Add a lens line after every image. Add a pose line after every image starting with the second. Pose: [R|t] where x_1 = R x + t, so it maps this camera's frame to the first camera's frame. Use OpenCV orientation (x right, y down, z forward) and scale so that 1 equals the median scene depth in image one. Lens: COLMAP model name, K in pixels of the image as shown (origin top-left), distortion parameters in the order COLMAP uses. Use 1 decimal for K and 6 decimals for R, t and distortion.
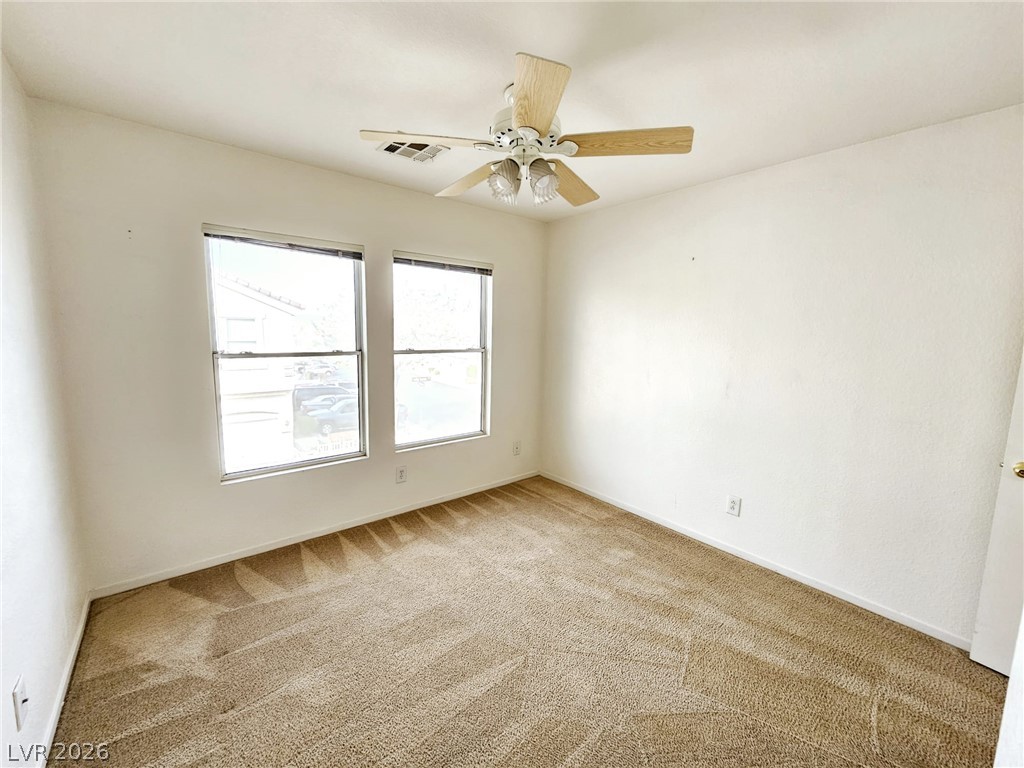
lens RADIAL K [[423.4, 0, 512.0], [0, 423.4, 384.0], [0, 0, 1]] dist [0.002064, -0.000007]
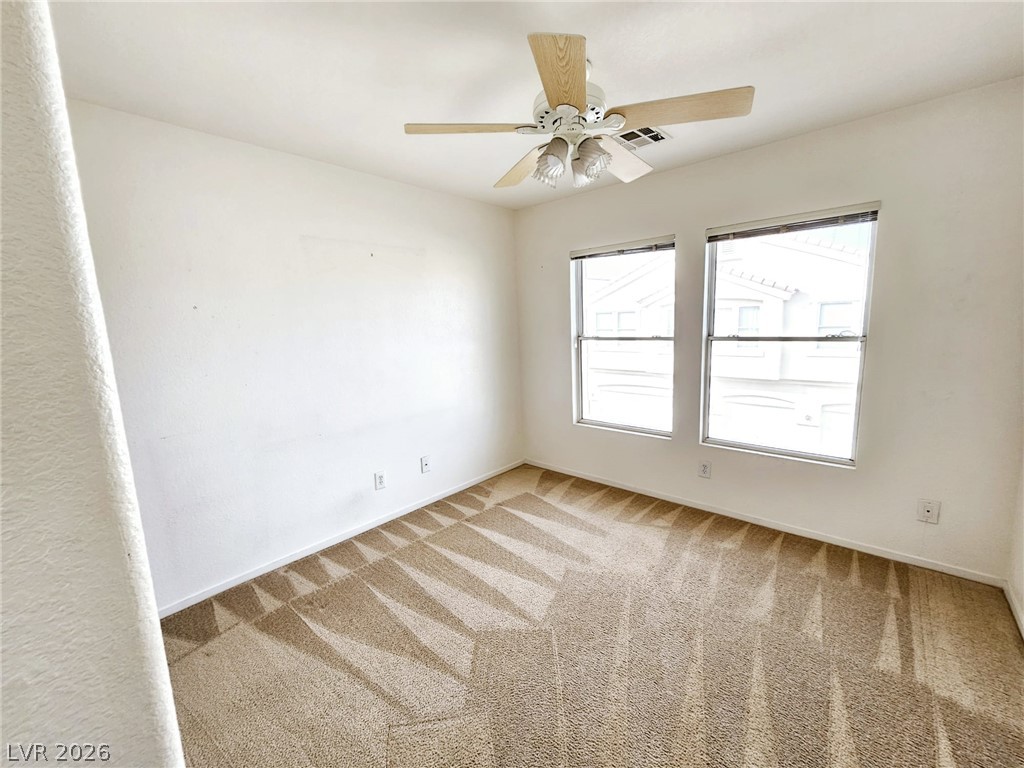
lens RADIAL K [[417.5, 0, 514.7], [0, 417.5, 383.1], [0, 0, 1]] dist [-0.000084, -0.000768]
pose [[0.148077, 0.127173, -0.980765, 0.620508], [-0.085035, 0.989662, 0.115488, -0.051095], [0.985313, 0.066298, 0.157360, 0.469882]]
